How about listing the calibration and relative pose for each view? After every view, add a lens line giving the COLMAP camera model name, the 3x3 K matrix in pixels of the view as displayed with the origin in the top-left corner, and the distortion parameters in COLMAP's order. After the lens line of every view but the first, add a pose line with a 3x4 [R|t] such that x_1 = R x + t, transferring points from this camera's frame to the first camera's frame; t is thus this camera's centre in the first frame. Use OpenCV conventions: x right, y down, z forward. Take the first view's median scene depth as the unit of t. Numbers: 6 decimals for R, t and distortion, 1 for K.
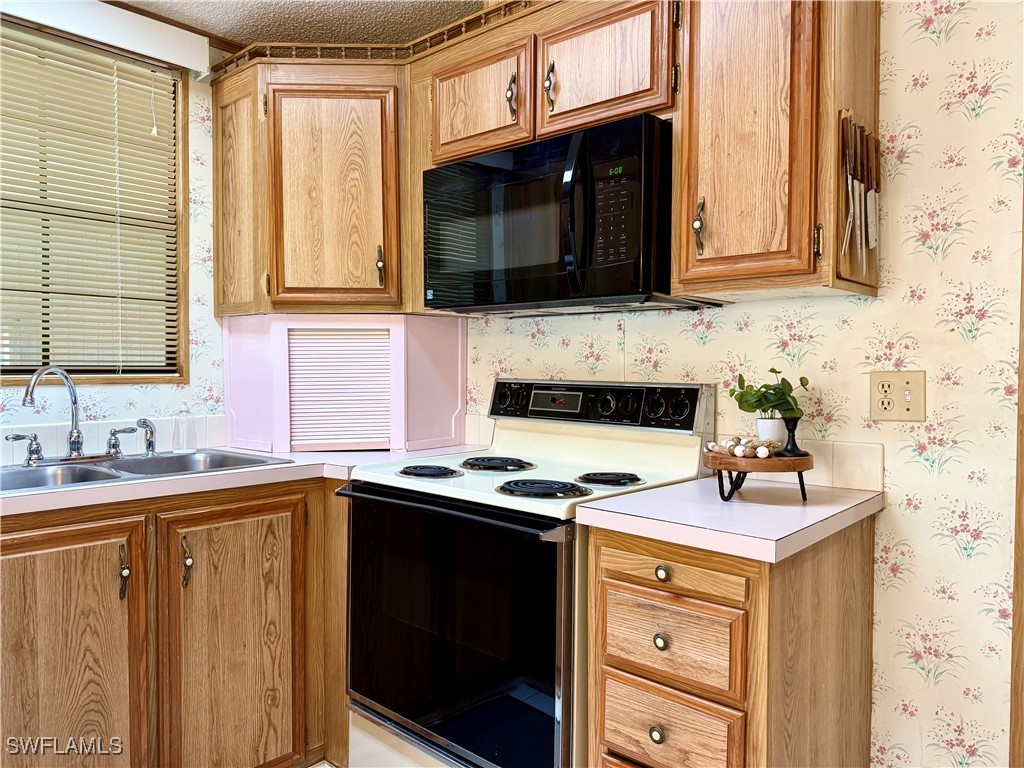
lens RADIAL K [[731.1, 0, 514.8], [0, 731.1, 387.6], [0, 0, 1]] dist [0.009761, -0.000676]
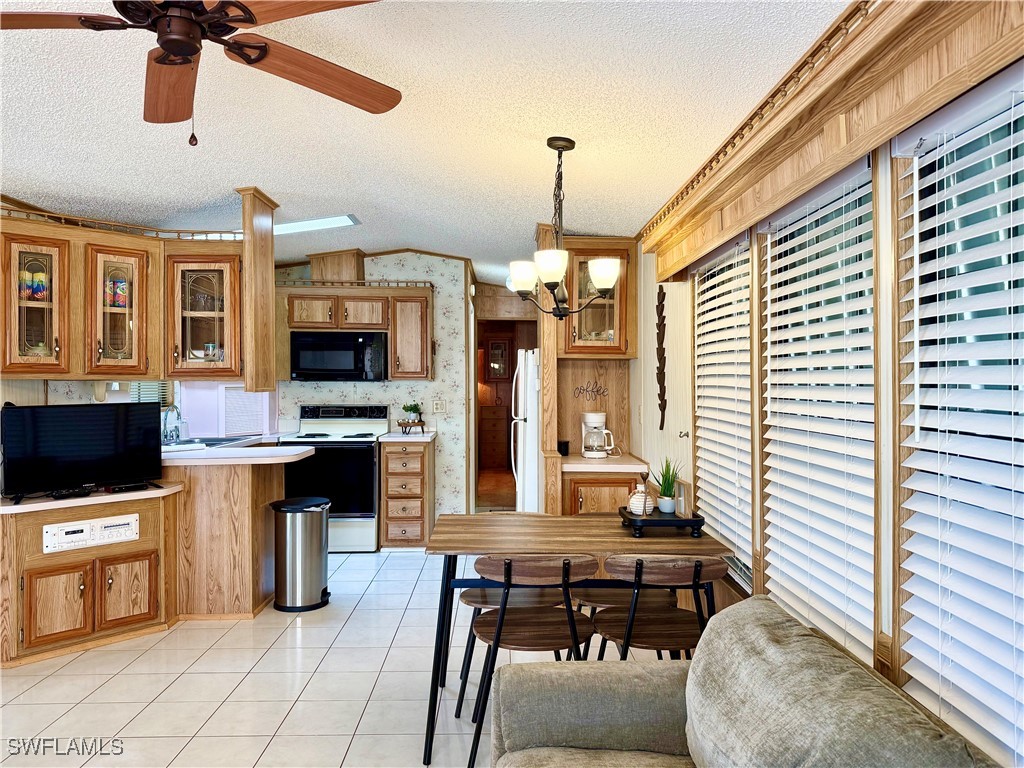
lens RADIAL K [[731.1, 0, 512.2], [0, 731.1, 381.9], [0, 0, 1]] dist [0.009761, -0.000676]
pose [[0.740295, -0.009189, 0.672219, -1.795324], [0.027754, 0.999472, -0.016902, -0.042609], [-0.671709, 0.031169, 0.740159, -2.130224]]
